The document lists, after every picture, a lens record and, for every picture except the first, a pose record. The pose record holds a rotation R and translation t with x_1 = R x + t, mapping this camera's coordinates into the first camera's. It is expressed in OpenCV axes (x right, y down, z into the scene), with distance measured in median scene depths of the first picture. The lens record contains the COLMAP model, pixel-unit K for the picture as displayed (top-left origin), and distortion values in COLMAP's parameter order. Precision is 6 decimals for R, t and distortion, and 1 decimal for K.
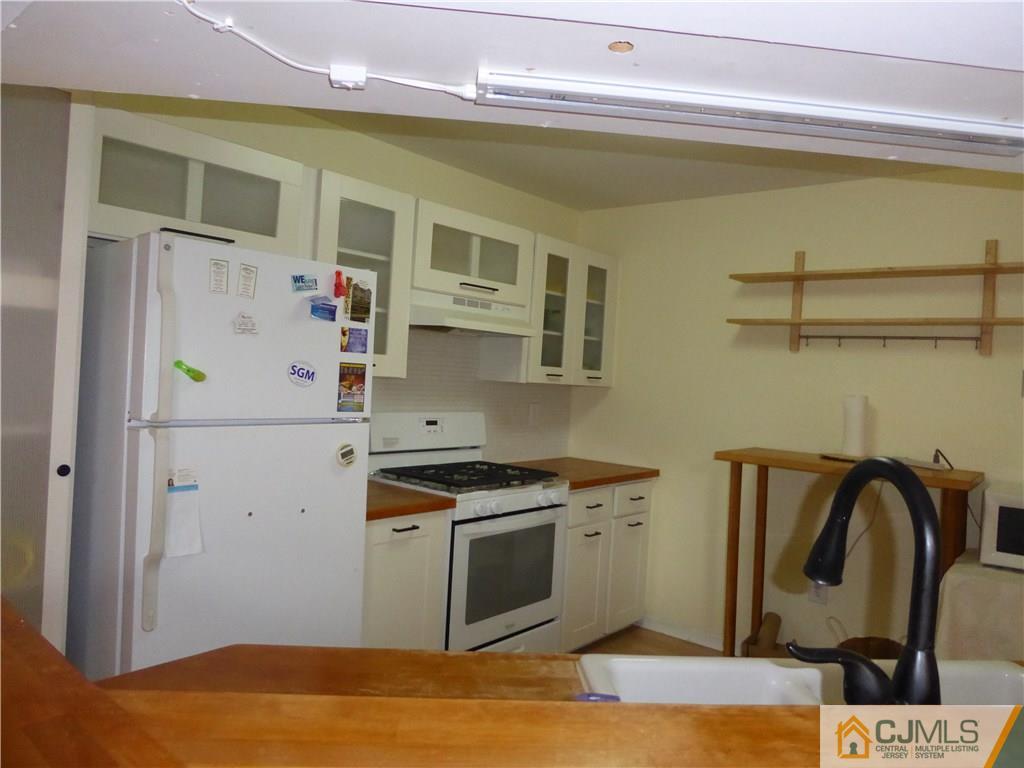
lens RADIAL K [[728.7, 0, 518.3], [0, 728.7, 378.2], [0, 0, 1]] dist [-0.038859, 0.026909]
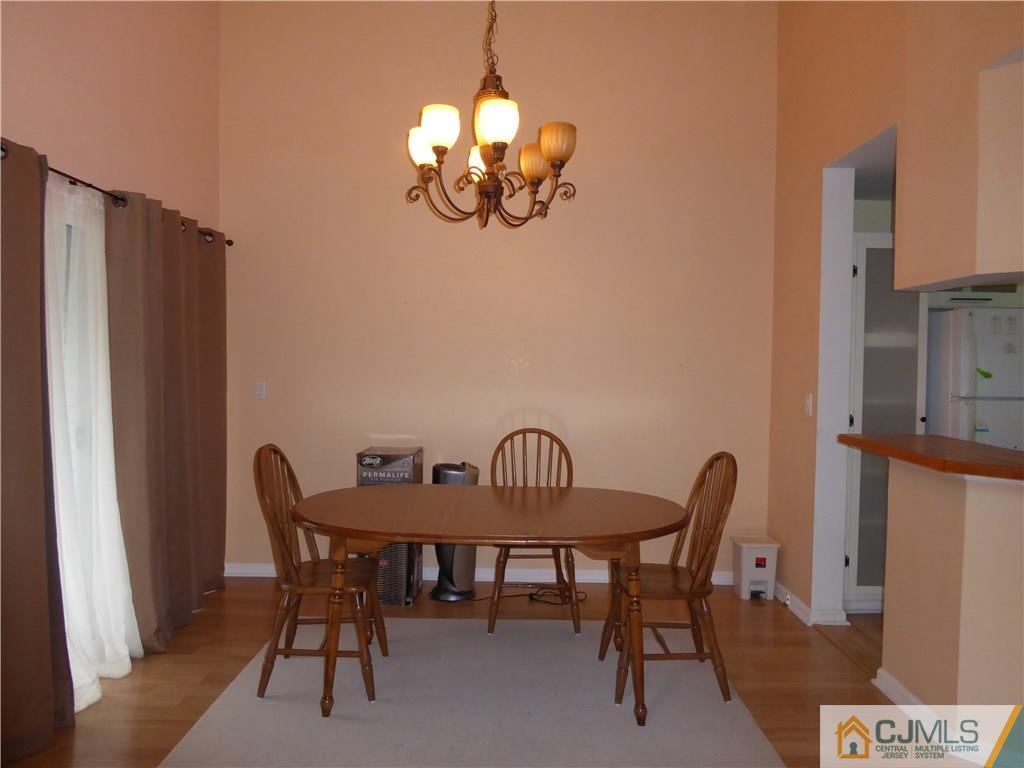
lens RADIAL K [[728.7, 0, 518.3], [0, 728.7, 378.2], [0, 0, 1]] dist [-0.038859, 0.026909]
pose [[0.651640, -0.029604, -0.757951, 0.190730], [0.019252, 0.999562, -0.022489, 0.021004], [0.758284, 0.000063, 0.651924, -1.084257]]
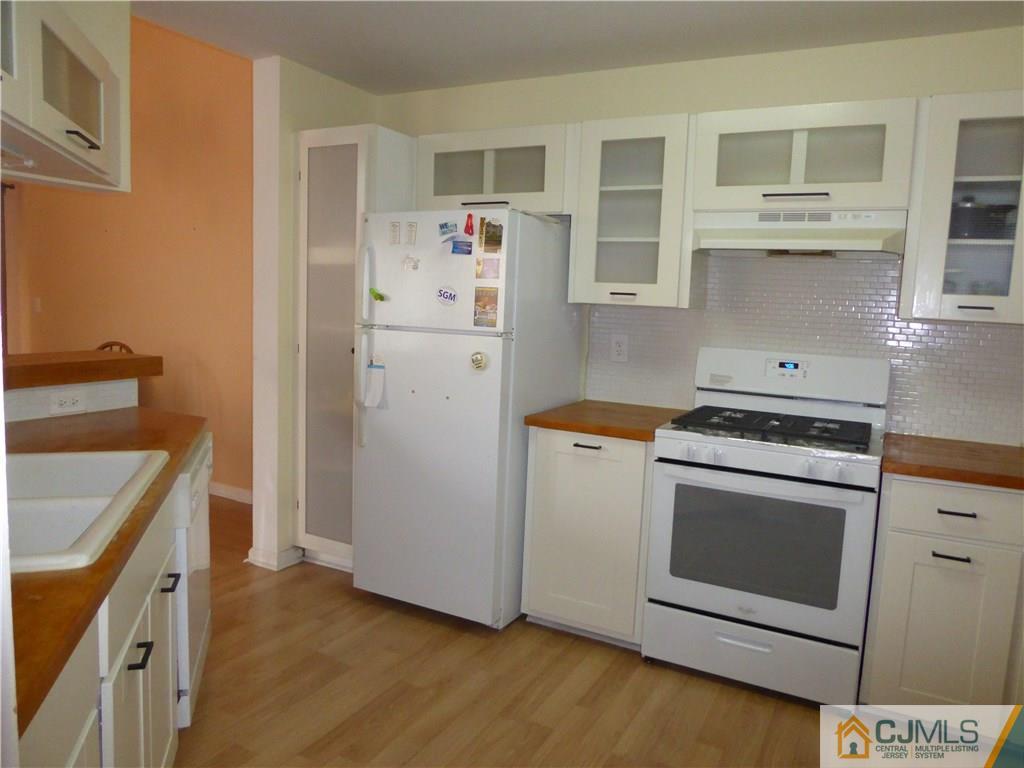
lens RADIAL K [[728.7, 0, 518.3], [0, 728.7, 378.2], [0, 0, 1]] dist [-0.038859, 0.026909]
pose [[0.207004, 0.060931, -0.976441, 0.998493], [-0.034798, 0.997886, 0.054892, 0.063588], [0.977721, 0.022615, 0.208687, 0.800560]]
